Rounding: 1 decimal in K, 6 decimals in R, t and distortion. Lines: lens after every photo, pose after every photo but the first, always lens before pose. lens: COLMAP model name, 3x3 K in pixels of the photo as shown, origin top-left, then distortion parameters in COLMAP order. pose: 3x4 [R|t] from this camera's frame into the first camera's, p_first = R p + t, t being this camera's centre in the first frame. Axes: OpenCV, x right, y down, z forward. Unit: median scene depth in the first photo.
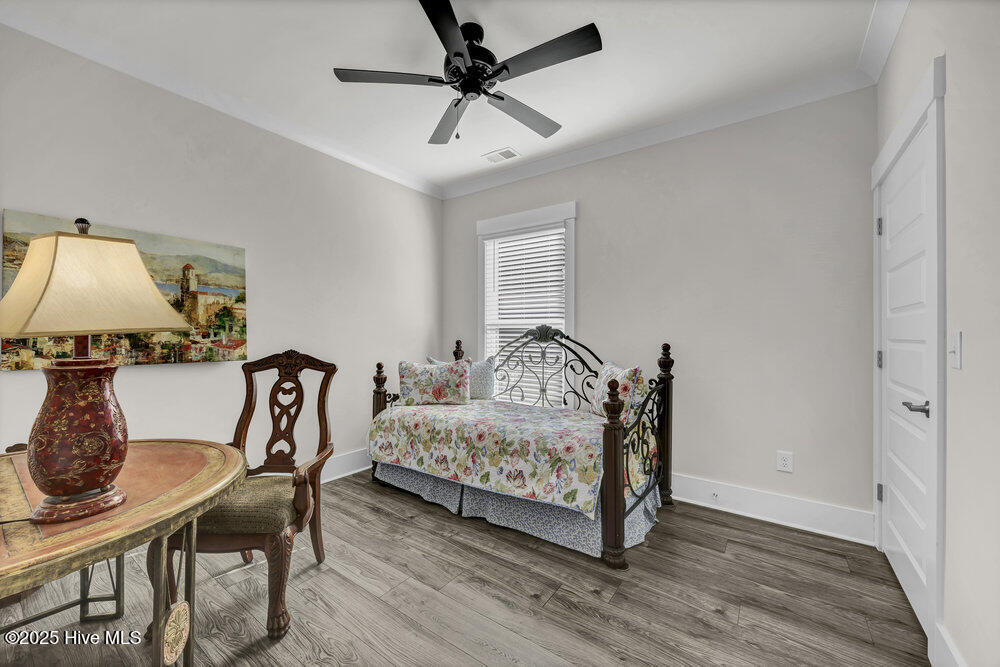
lens RADIAL K [[385.4, 0, 503.7], [0, 385.4, 334.1], [0, 0, 1]] dist [-0.007988, 0.000372]
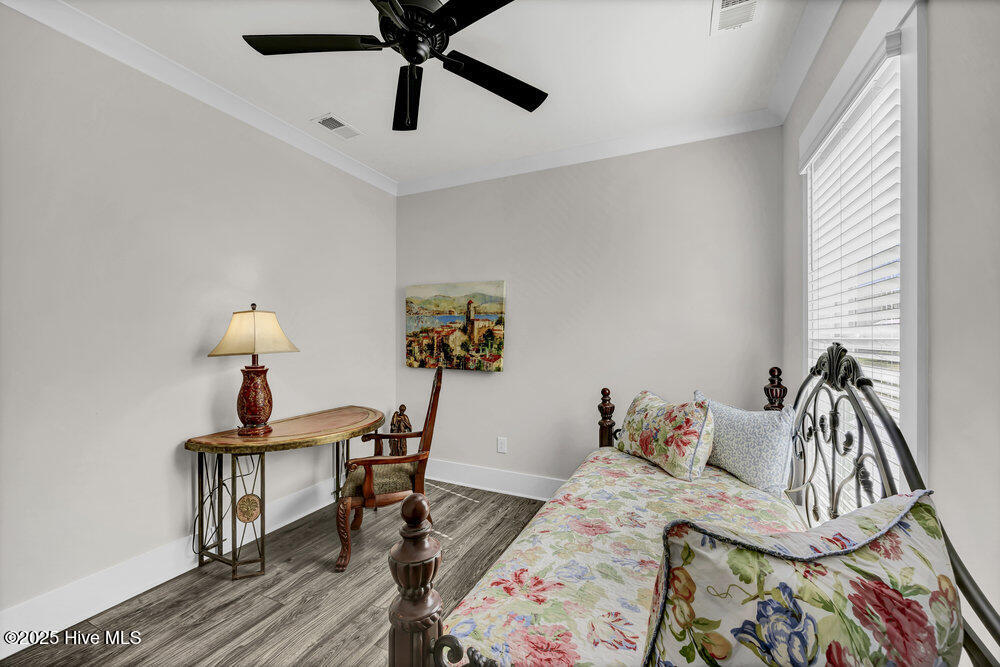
lens RADIAL K [[385.4, 0, 503.7], [0, 385.4, 334.1], [0, 0, 1]] dist [-0.007988, 0.000372]
pose [[0.177501, -0.012624, -0.984040, 0.542431], [-0.001384, 0.999914, -0.013077, -0.035817], [0.984120, 0.003683, 0.177468, 0.791305]]
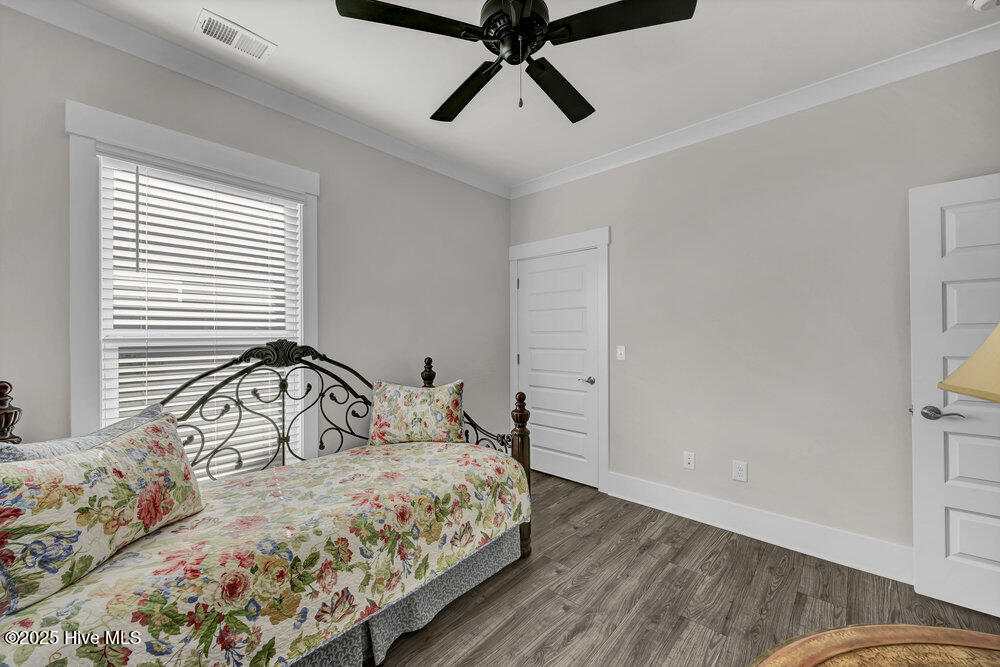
lens RADIAL K [[385.4, 0, 503.7], [0, 385.4, 334.1], [0, 0, 1]] dist [-0.007988, 0.000372]
pose [[0.117660, -0.000153, 0.993054, -0.659266], [0.005264, 0.999986, -0.000470, -0.041385], [-0.993040, 0.005283, 0.117659, 0.709739]]
